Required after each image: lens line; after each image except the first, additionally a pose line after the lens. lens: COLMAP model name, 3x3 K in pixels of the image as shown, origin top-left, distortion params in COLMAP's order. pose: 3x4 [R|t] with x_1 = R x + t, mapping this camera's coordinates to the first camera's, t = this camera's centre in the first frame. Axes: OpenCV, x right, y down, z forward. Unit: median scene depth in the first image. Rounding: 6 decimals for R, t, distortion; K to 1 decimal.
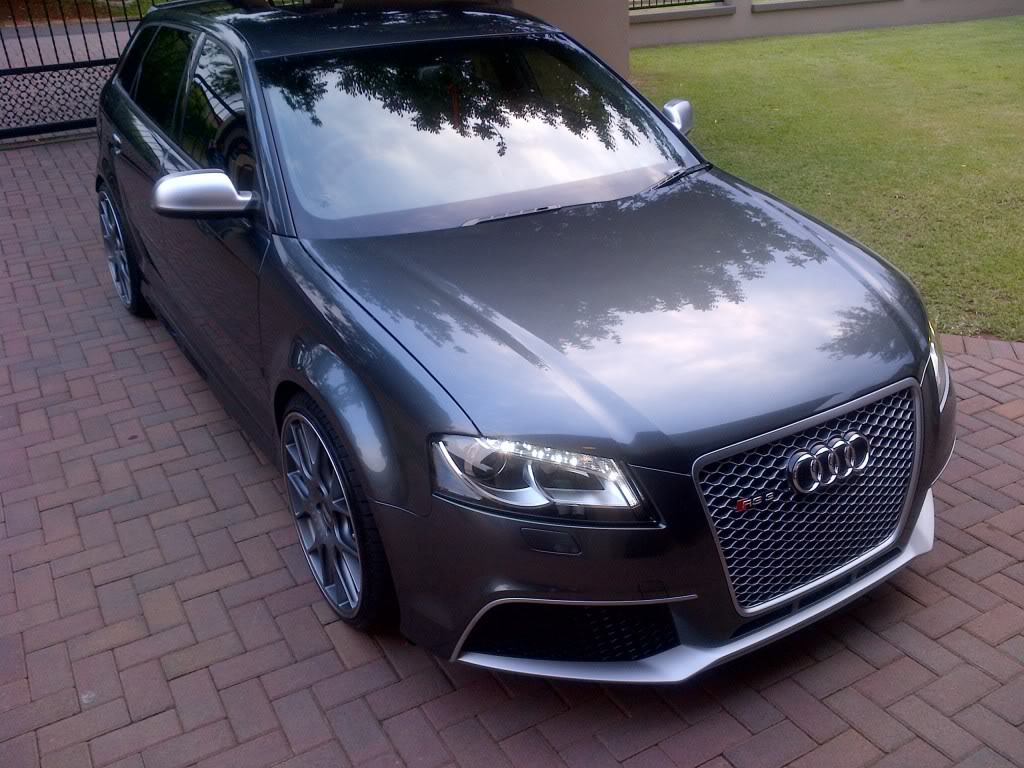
lens RADIAL K [[938.7, 0, 531.4], [0, 938.7, 411.5], [0, 0, 1]] dist [0.002692, -0.012667]
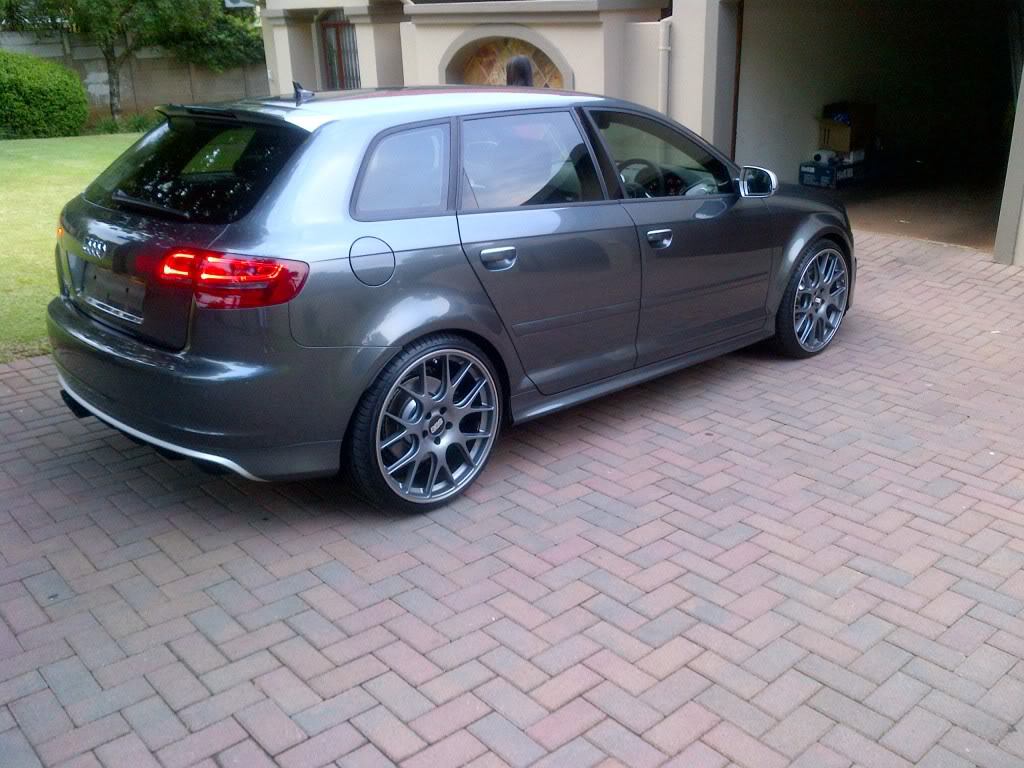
lens RADIAL K [[964.8, 0, 533.2], [0, 964.8, 380.0], [0, 0, 1]] dist [0.012891, -0.075000]
pose [[-0.216131, -0.304443, 0.927686, -1.509917], [0.462861, 0.804643, 0.371900, -0.589693], [-0.859679, 0.509769, -0.032994, 1.227101]]
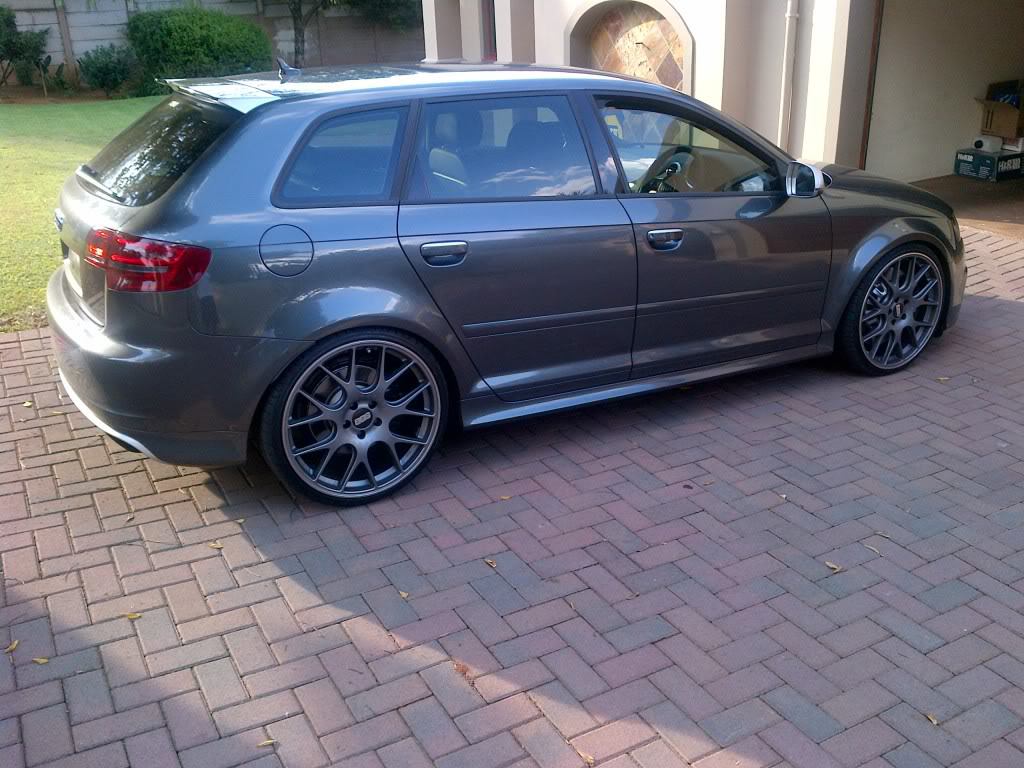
lens RADIAL K [[964.8, 0, 533.2], [0, 964.8, 380.0], [0, 0, 1]] dist [0.012891, -0.075000]
pose [[-0.006976, -0.346325, 0.938089, -1.358117], [0.463748, 0.830010, 0.309873, -0.459658], [-0.885940, 0.437198, 0.154817, 0.965497]]
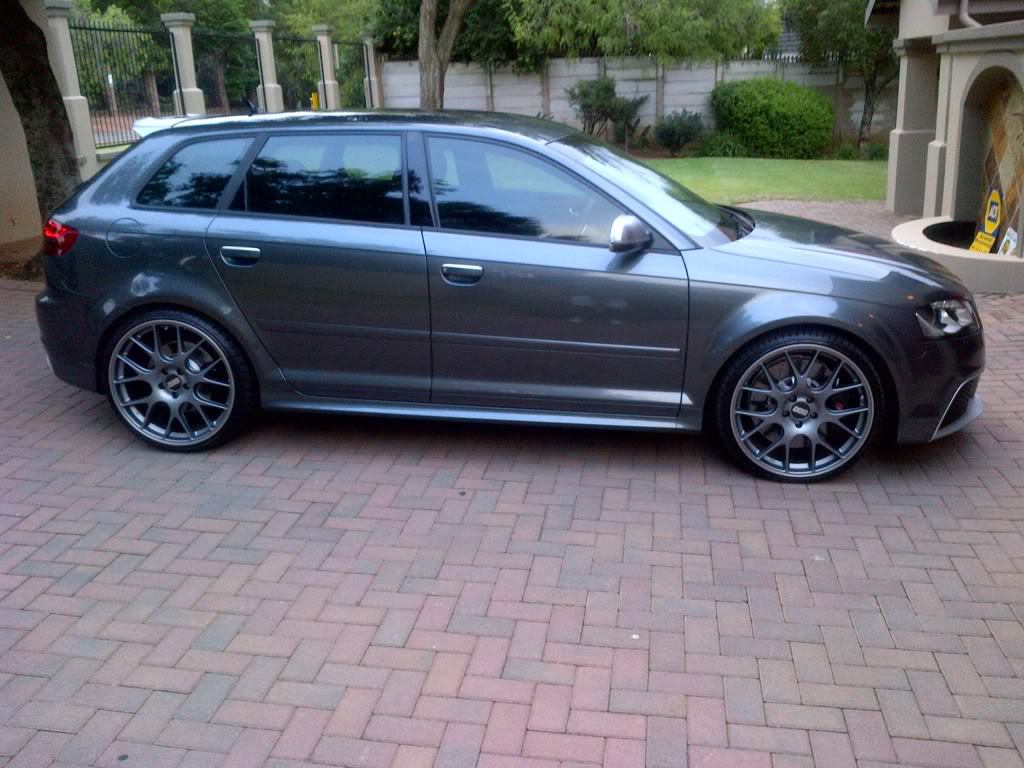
lens RADIAL K [[964.8, 0, 533.2], [0, 964.8, 380.0], [0, 0, 1]] dist [0.012891, -0.075000]
pose [[0.617526, -0.217687, 0.755827, -1.210107], [0.355775, 0.934323, -0.021580, -0.041998], [-0.701489, 0.282230, 0.654416, 0.194182]]
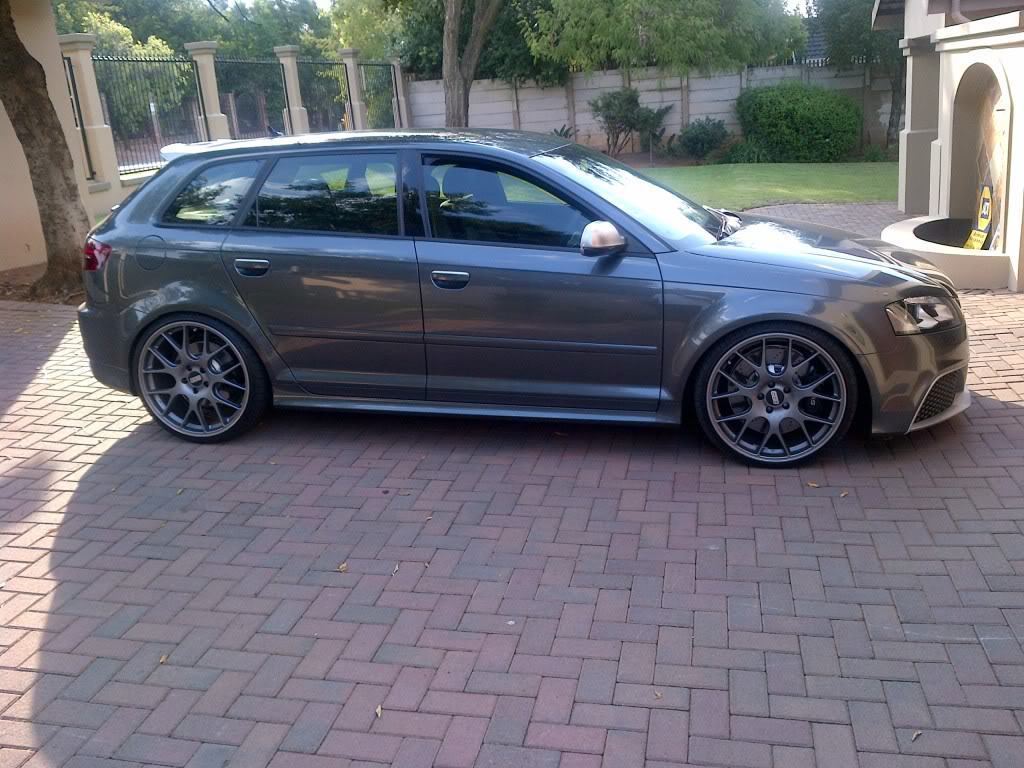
lens RADIAL K [[964.8, 0, 533.2], [0, 964.8, 380.0], [0, 0, 1]] dist [0.012891, -0.075000]
pose [[0.653743, -0.220789, 0.723790, -1.136016], [0.373621, 0.925949, -0.055006, 0.033705], [-0.658048, 0.306383, 0.687825, 0.065447]]
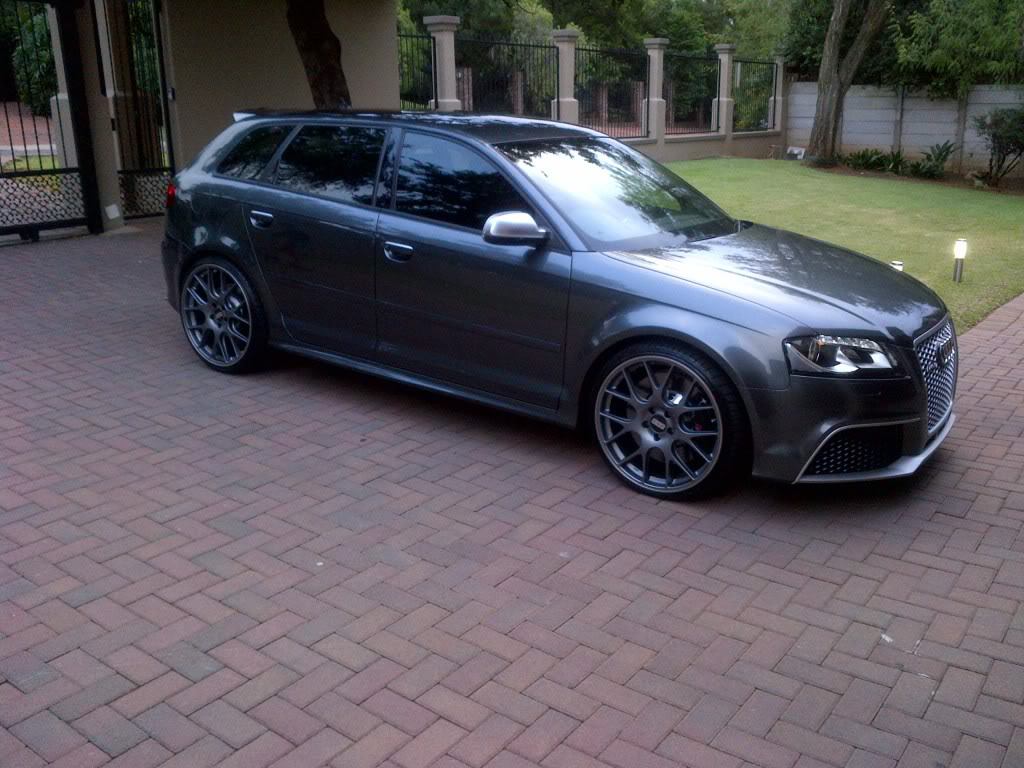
lens RADIAL K [[964.8, 0, 533.2], [0, 964.8, 380.0], [0, 0, 1]] dist [0.012891, -0.075000]
pose [[0.911487, -0.070828, 0.405185, -0.746532], [0.145208, 0.977047, -0.155862, 0.184145], [-0.384846, 0.200902, 0.900851, -0.239507]]
